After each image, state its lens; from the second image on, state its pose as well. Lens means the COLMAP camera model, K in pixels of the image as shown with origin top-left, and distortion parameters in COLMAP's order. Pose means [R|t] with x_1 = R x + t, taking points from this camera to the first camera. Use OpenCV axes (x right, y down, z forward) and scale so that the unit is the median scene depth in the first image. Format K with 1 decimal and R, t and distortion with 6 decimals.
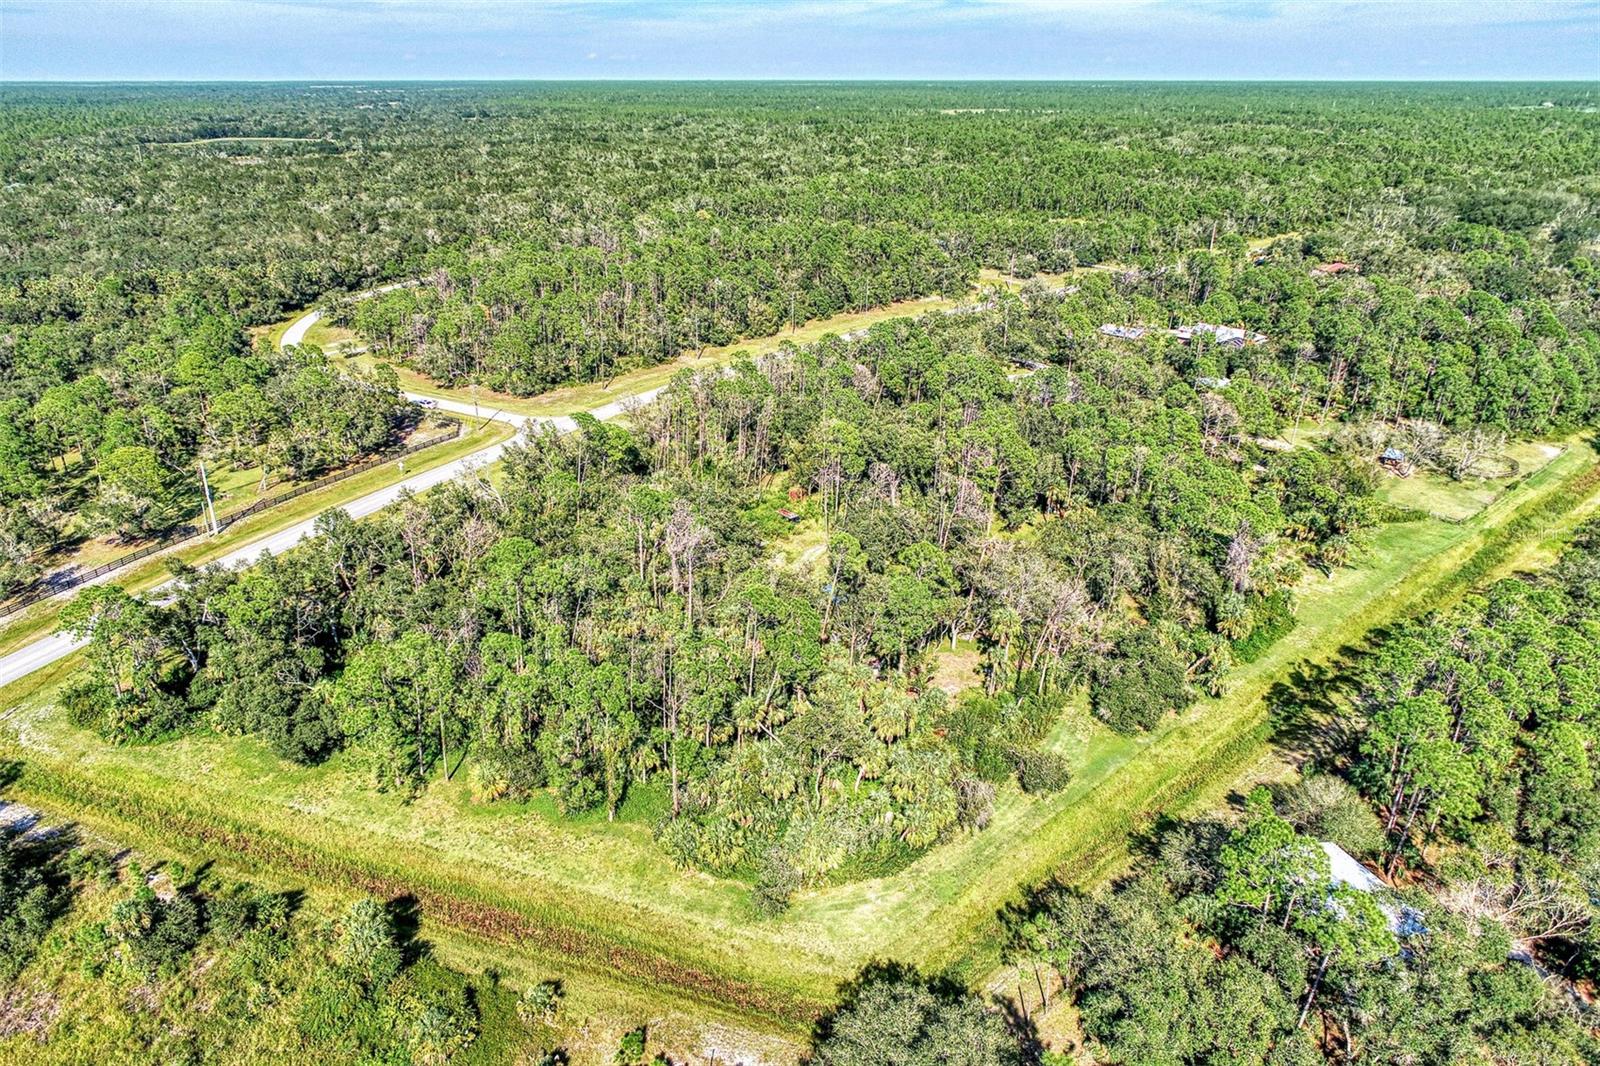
lens RADIAL K [[1073.8, 0, 800.0], [0, 1073.8, 533.0], [0, 0, 1]] dist [-0.003387, 0.000486]
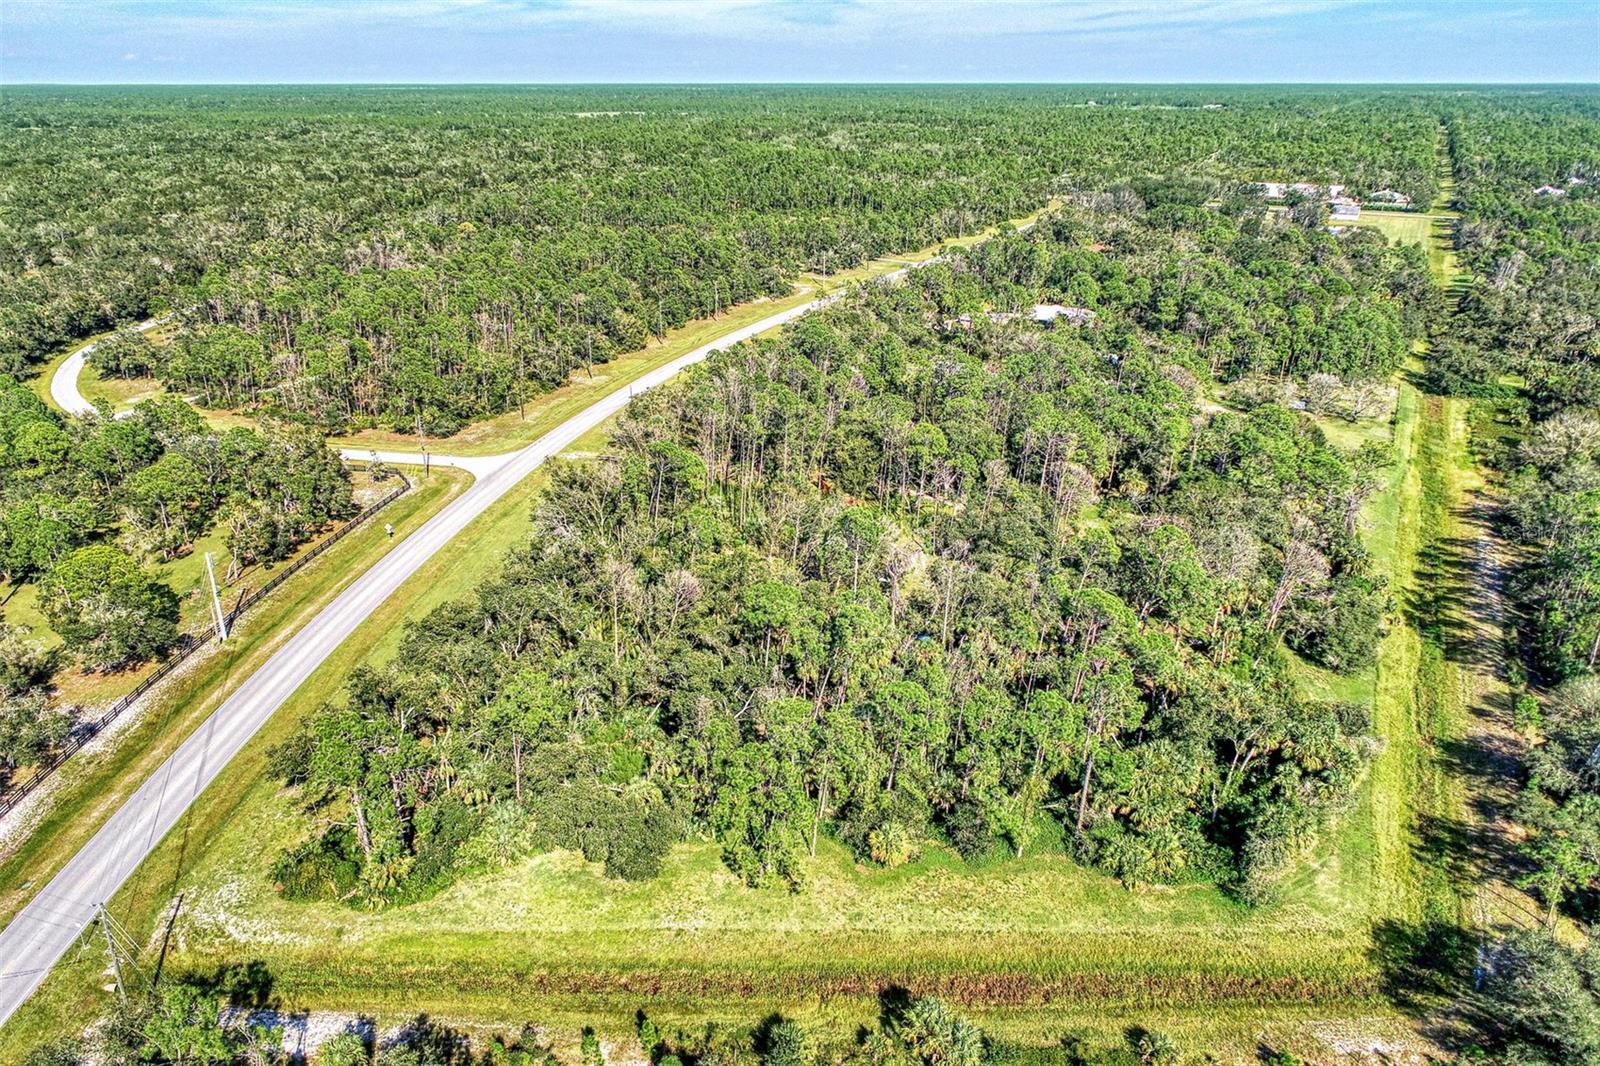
lens RADIAL K [[1073.8, 0, 800.0], [0, 1073.8, 533.0], [0, 0, 1]] dist [-0.003387, 0.000486]
pose [[0.940206, -0.132570, 0.313748, -0.289846], [0.133412, 0.990881, 0.018887, -0.027390], [-0.313391, 0.024100, 0.949318, 0.073650]]
